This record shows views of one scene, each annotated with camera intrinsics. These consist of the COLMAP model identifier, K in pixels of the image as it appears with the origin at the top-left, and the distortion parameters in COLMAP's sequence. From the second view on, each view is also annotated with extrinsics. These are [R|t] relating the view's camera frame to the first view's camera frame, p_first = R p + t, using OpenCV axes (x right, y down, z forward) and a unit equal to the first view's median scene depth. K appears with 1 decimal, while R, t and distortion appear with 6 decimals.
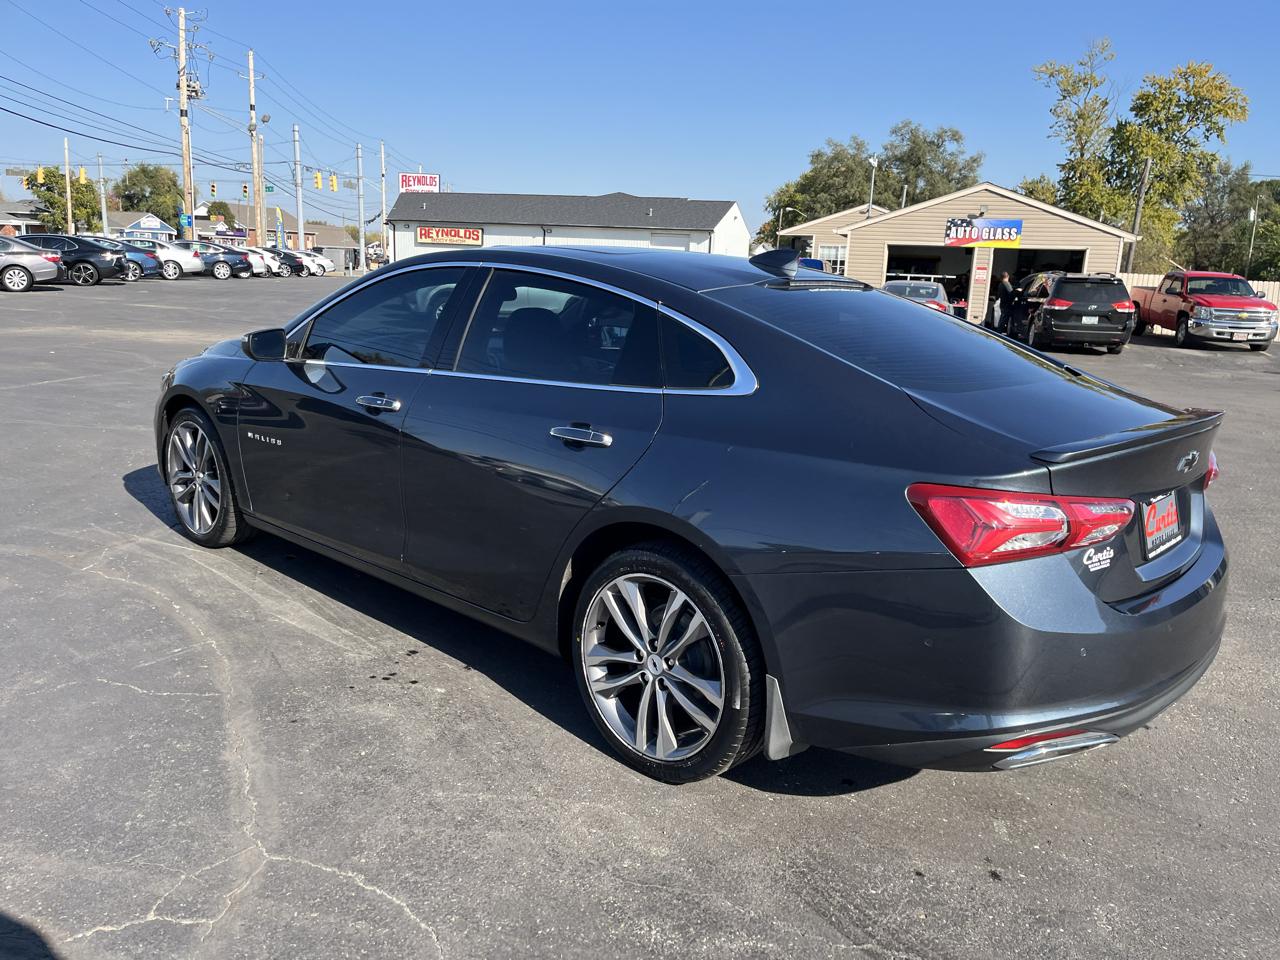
lens RADIAL K [[966.2, 0, 653.8], [0, 966.2, 483.9], [0, 0, 1]] dist [0.067958, -0.094765]
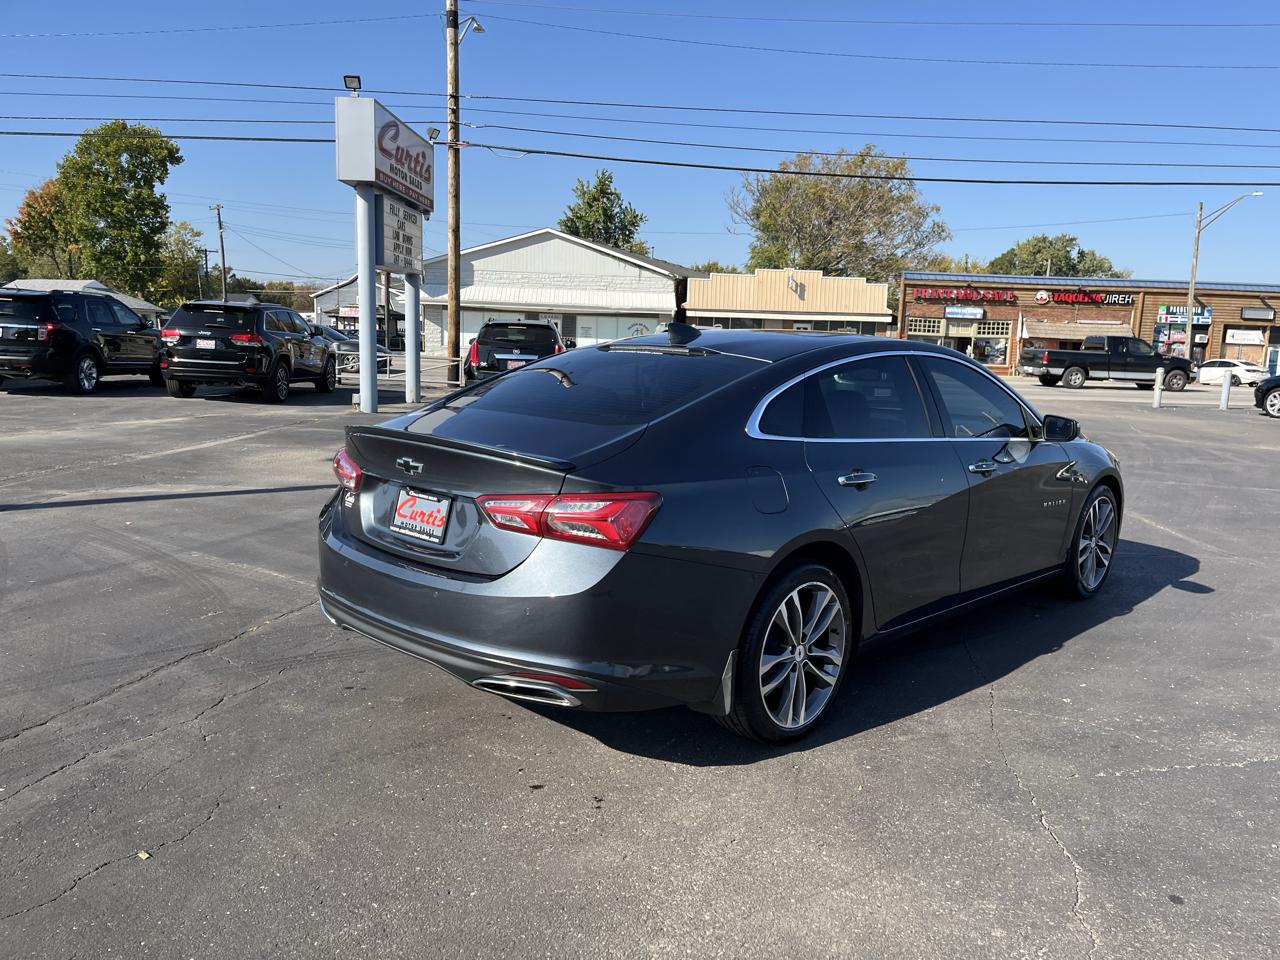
lens RADIAL K [[967.4, 0, 654.4], [0, 967.4, 482.4], [0, 0, 1]] dist [0.059342, -0.071579]
pose [[-0.018688, 0.103574, -0.994446, 0.088523], [-0.250620, 0.962381, 0.104944, -0.010557], [0.967905, 0.251189, 0.007972, 0.064203]]
